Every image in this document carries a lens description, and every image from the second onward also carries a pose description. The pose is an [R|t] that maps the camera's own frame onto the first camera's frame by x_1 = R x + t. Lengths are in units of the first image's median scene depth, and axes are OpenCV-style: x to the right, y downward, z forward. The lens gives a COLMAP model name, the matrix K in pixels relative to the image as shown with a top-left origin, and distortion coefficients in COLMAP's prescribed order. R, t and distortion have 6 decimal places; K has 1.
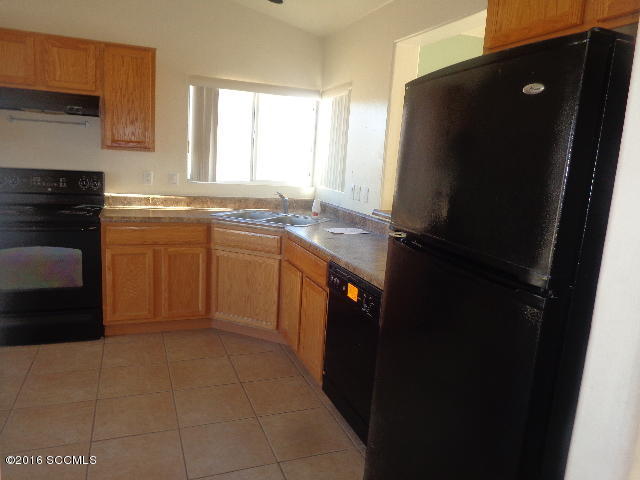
lens RADIAL K [[473.2, 0, 322.5], [0, 473.2, 239.6], [0, 0, 1]] dist [-0.004663, -0.000967]
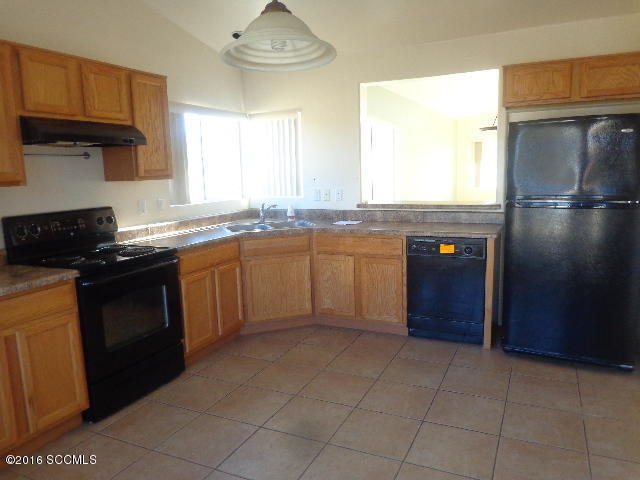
lens RADIAL K [[473.2, 0, 322.5], [0, 473.2, 239.6], [0, 0, 1]] dist [-0.004663, -0.000967]
pose [[0.725118, -0.184047, 0.663574, -0.838509], [0.190445, 0.979636, 0.063601, -0.065476], [-0.661766, 0.080256, 0.745402, 0.060076]]
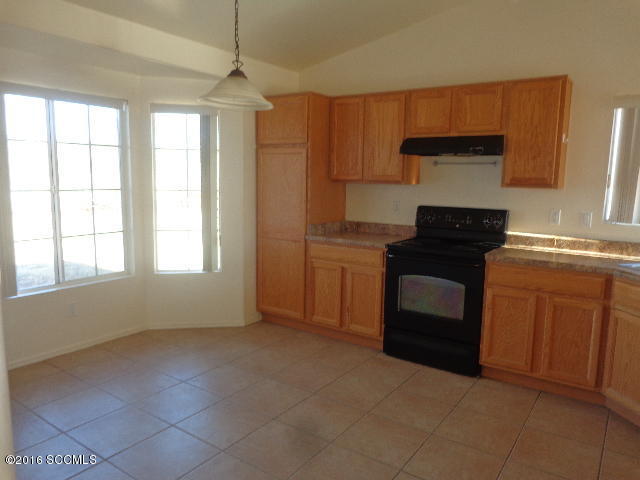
lens RADIAL K [[473.2, 0, 322.5], [0, 473.2, 239.6], [0, 0, 1]] dist [-0.004663, -0.000967]
pose [[0.557541, 0.058747, -0.828068, 0.150080], [-0.127814, 0.991674, -0.015704, -0.018975], [0.820251, 0.114595, 0.560407, 0.148468]]
